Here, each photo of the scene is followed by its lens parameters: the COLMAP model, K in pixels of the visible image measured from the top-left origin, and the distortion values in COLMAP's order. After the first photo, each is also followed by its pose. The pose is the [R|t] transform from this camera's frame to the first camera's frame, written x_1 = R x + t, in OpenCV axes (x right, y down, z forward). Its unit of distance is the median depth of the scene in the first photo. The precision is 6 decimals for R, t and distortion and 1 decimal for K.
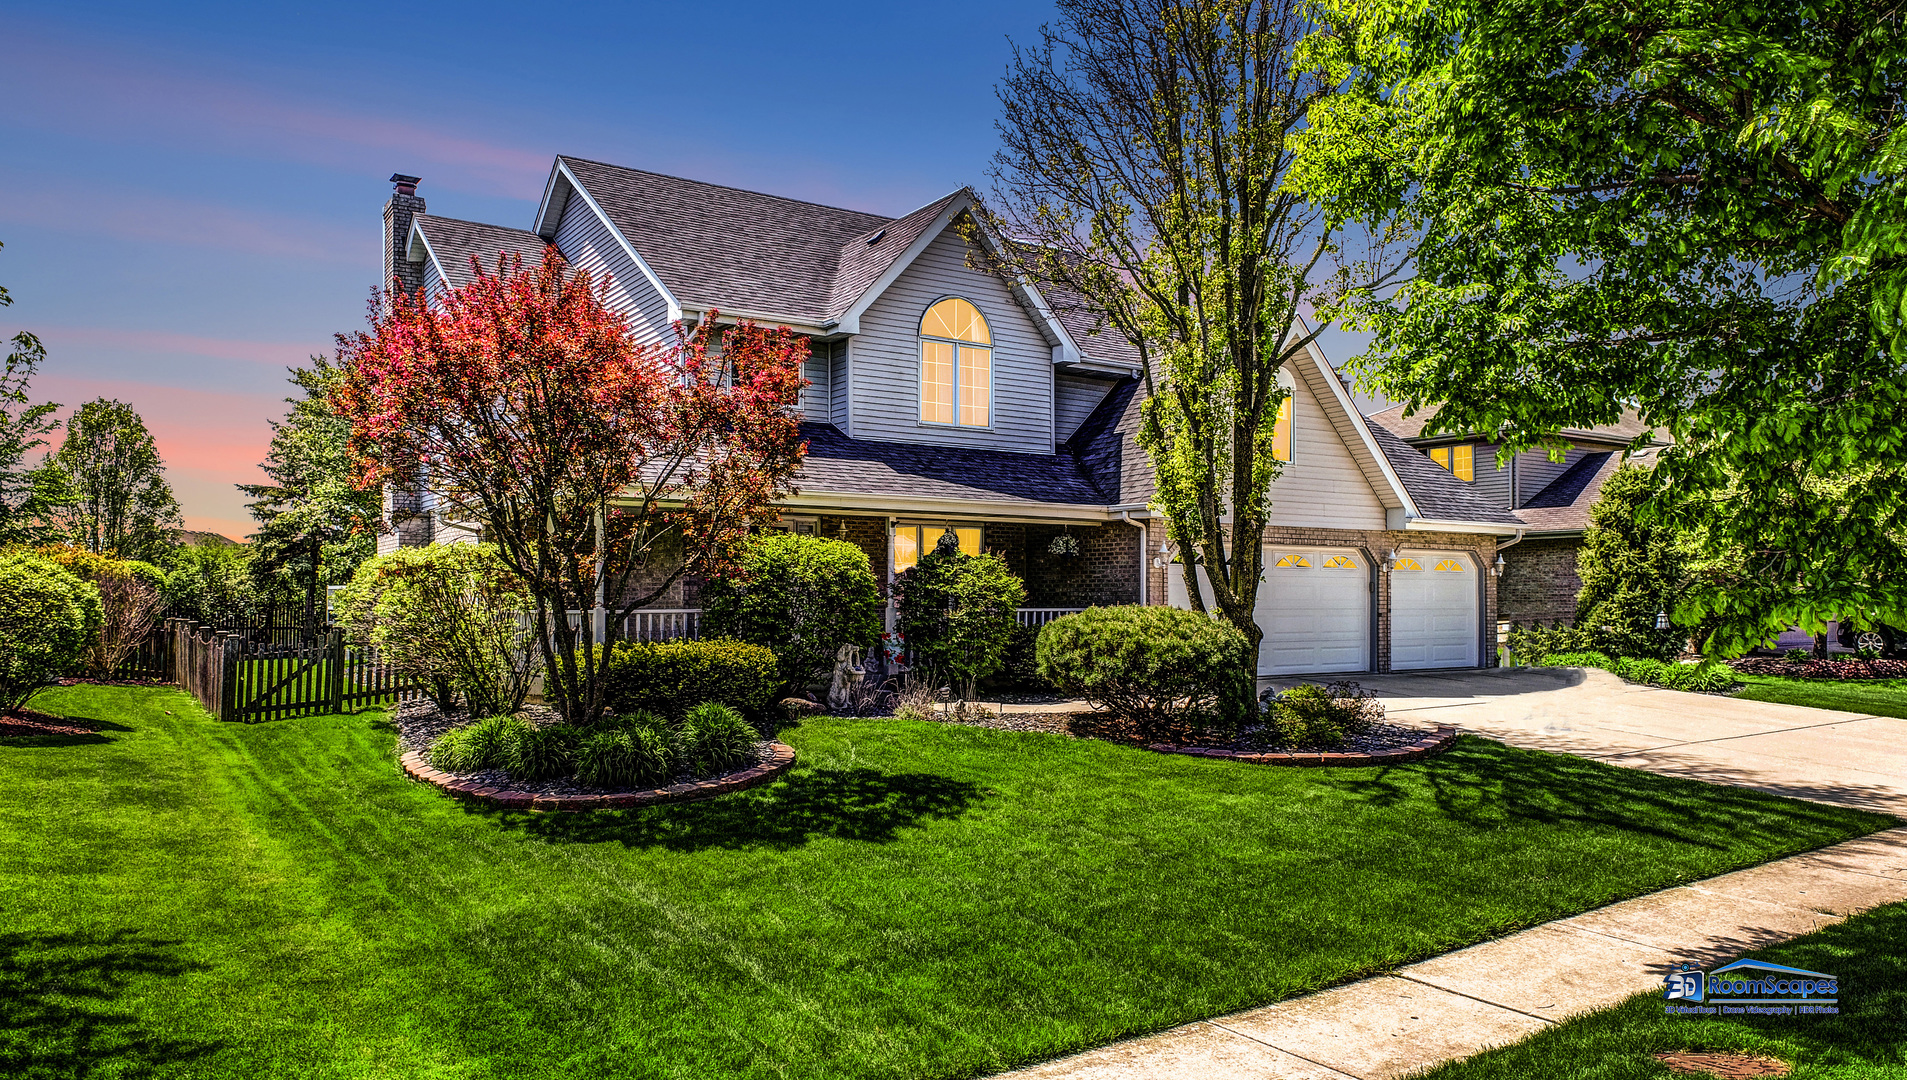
lens RADIAL K [[1363.6, 0, 953.5], [0, 1363.6, 540.0], [0, 0, 1]] dist [-0.002054, 0.000683]
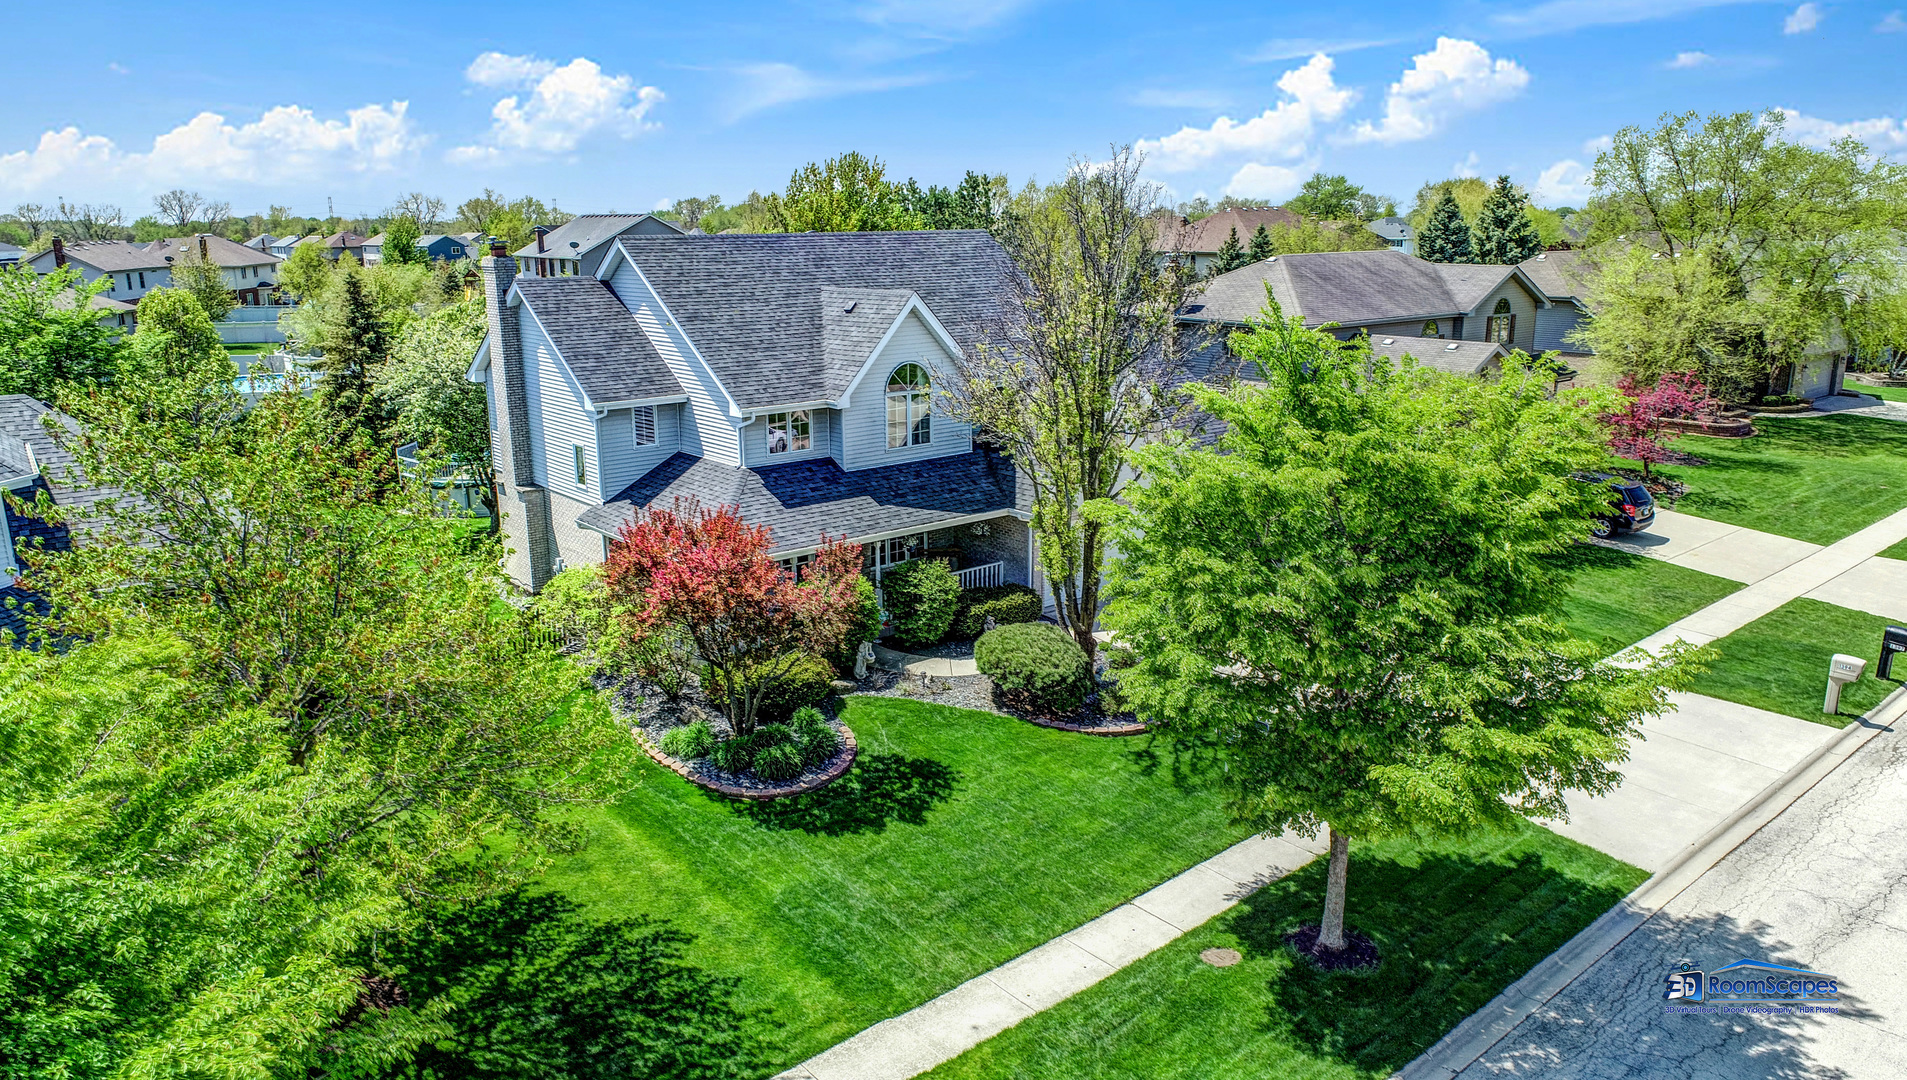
lens RADIAL K [[1283.7, 0, 953.5], [0, 1283.7, 540.0], [0, 0, 1]] dist [-0.000192, -0.000159]
pose [[0.995835, -0.028449, 0.086622, -0.115433], [0.005439, 0.966915, 0.255039, -0.527149], [-0.091012, -0.253506, 0.963043, -0.630659]]
